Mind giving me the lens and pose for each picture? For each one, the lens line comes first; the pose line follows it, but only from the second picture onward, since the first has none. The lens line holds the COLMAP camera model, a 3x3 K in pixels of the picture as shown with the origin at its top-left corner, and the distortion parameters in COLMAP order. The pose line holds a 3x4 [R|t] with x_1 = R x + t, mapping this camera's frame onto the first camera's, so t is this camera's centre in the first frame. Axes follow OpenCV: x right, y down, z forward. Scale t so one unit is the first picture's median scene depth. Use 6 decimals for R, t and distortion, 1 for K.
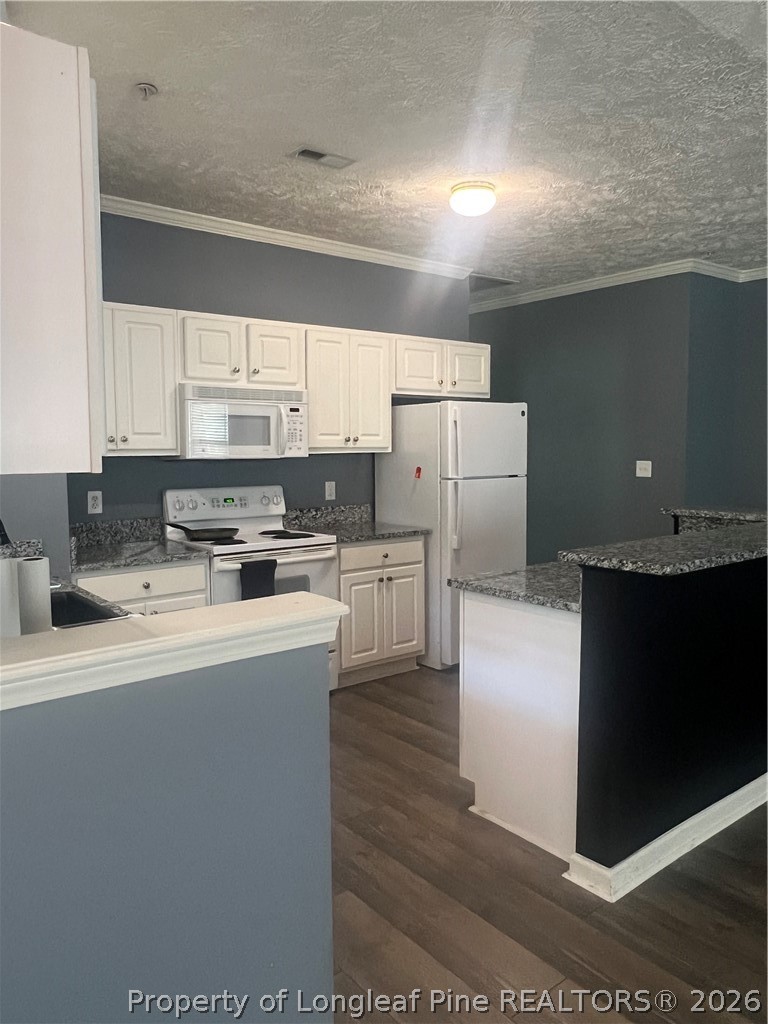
lens RADIAL K [[751.9, 0, 382.6], [0, 751.9, 509.4], [0, 0, 1]] dist [0.003108, -0.001568]
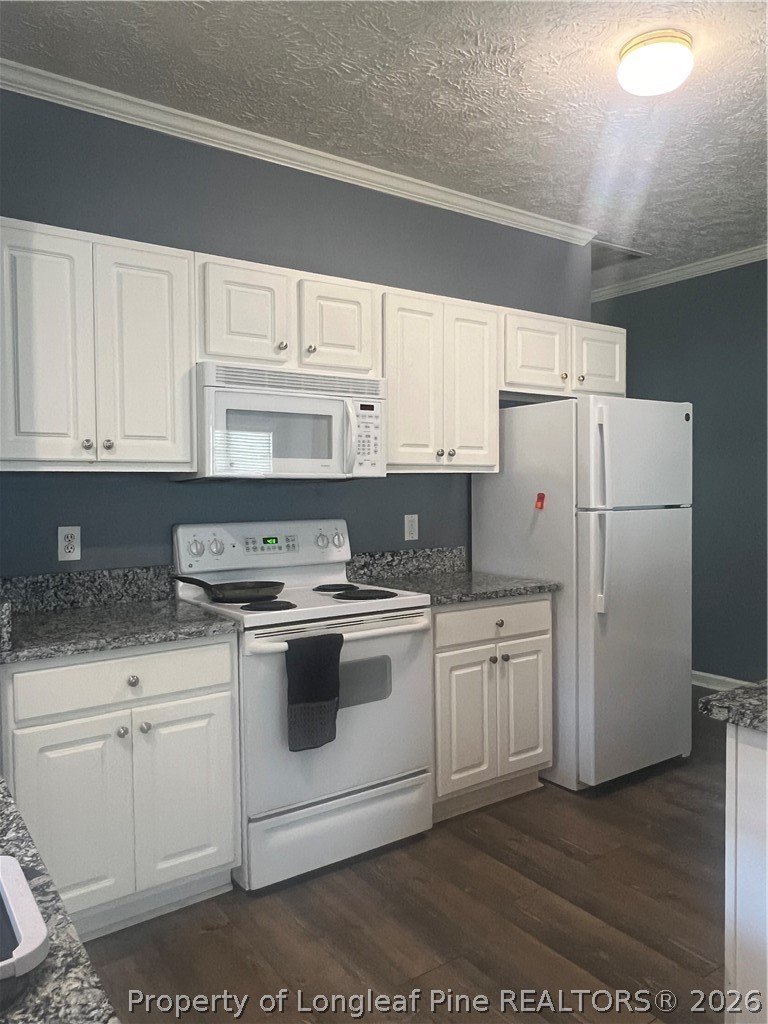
lens RADIAL K [[751.9, 0, 381.9], [0, 751.9, 514.3], [0, 0, 1]] dist [0.003108, -0.001568]
pose [[0.998279, 0.000035, -0.058642, -0.063517], [-0.002721, 0.998951, -0.045717, -0.005071], [0.058579, 0.045798, 0.997232, 0.325853]]
